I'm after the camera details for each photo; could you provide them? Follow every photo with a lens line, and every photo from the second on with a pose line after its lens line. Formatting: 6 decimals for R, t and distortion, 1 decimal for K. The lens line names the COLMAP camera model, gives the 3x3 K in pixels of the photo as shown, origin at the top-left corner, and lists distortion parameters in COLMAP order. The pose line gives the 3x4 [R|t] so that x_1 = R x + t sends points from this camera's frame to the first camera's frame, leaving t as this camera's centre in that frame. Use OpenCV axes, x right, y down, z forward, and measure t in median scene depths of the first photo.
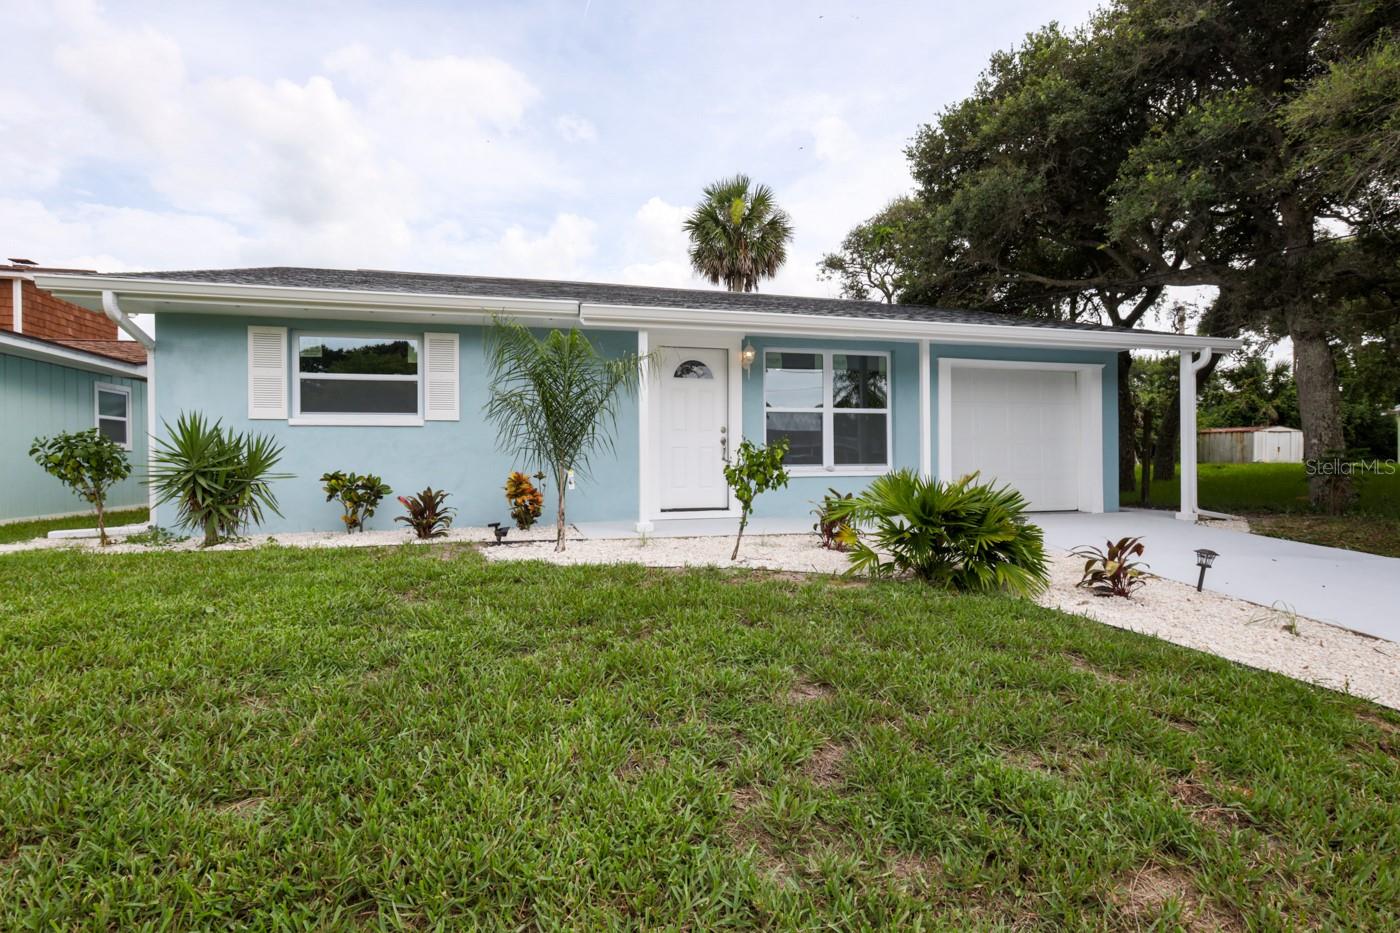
lens RADIAL K [[698.5, 0, 697.5], [0, 698.5, 462.3], [0, 0, 1]] dist [-0.006367, 0.000734]
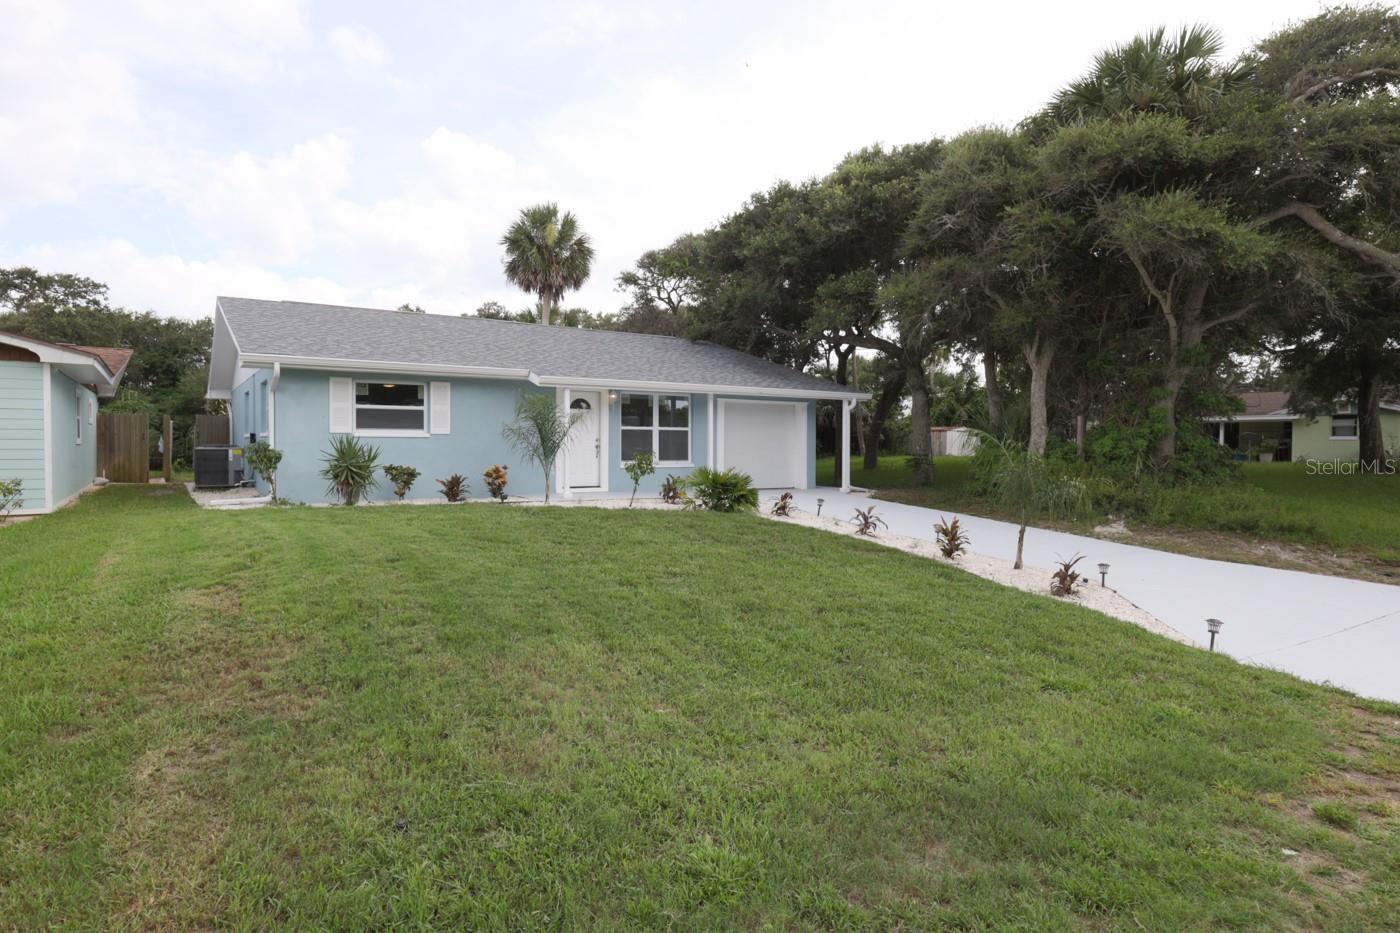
lens RADIAL K [[797.2, 0, 699.9], [0, 797.2, 453.0], [0, 0, 1]] dist [-0.034538, -0.000640]
pose [[0.949000, 0.008690, 0.315156, -0.392823], [-0.011271, 0.999916, 0.006369, -0.034987], [-0.315074, -0.009596, 0.949019, -1.066069]]
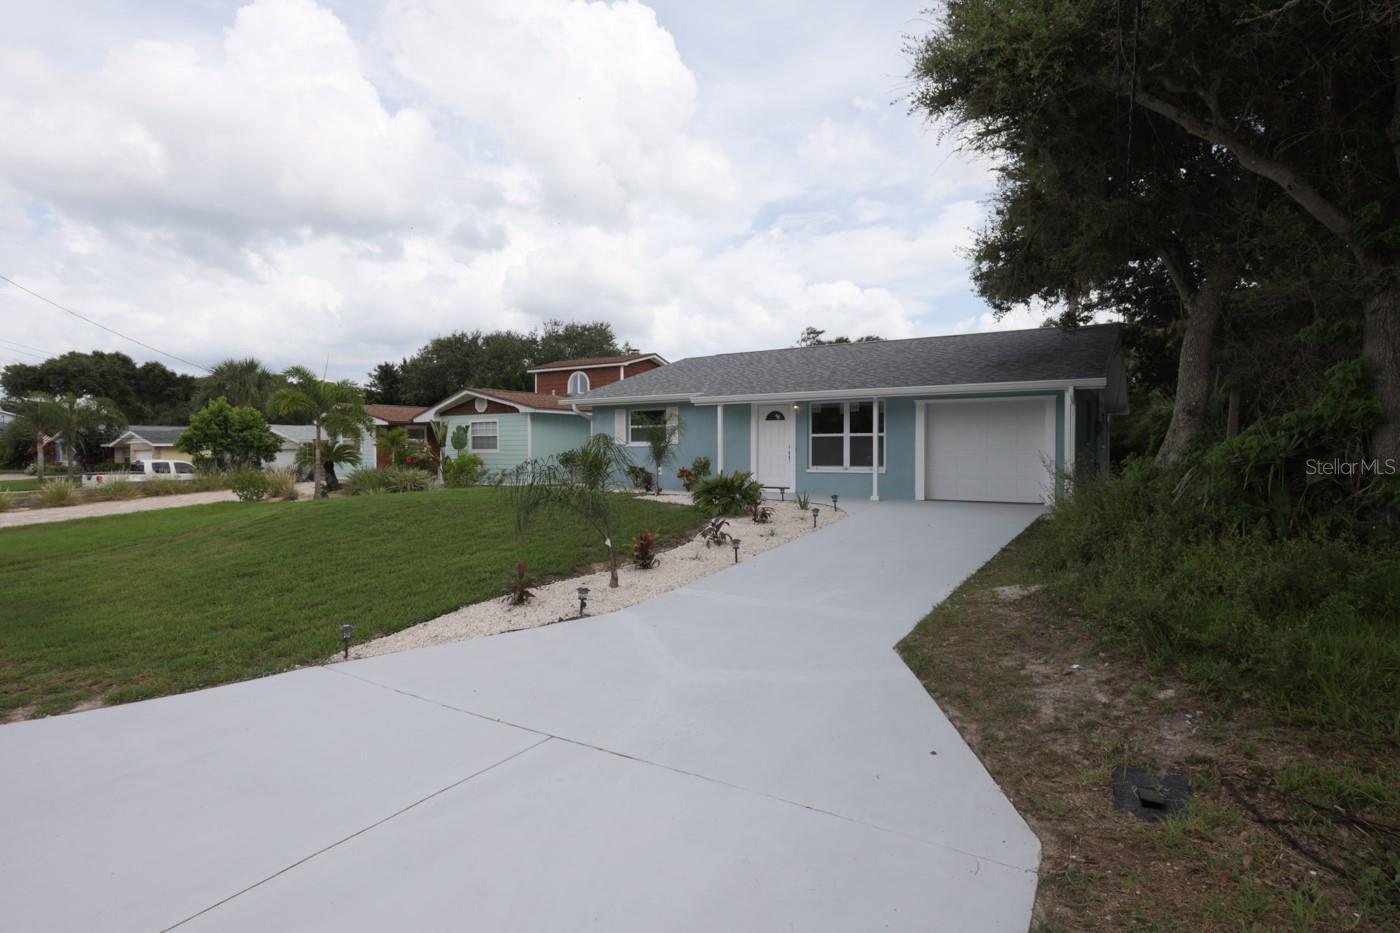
lens RADIAL K [[717.3, 0, 707.5], [0, 717.3, 461.7], [0, 0, 1]] dist [-0.014596, -0.000330]
pose [[0.681123, 0.016959, -0.731972, 1.559340], [-0.003102, 0.999790, 0.020277, -0.052620], [0.732162, -0.011540, 0.681033, -0.586519]]
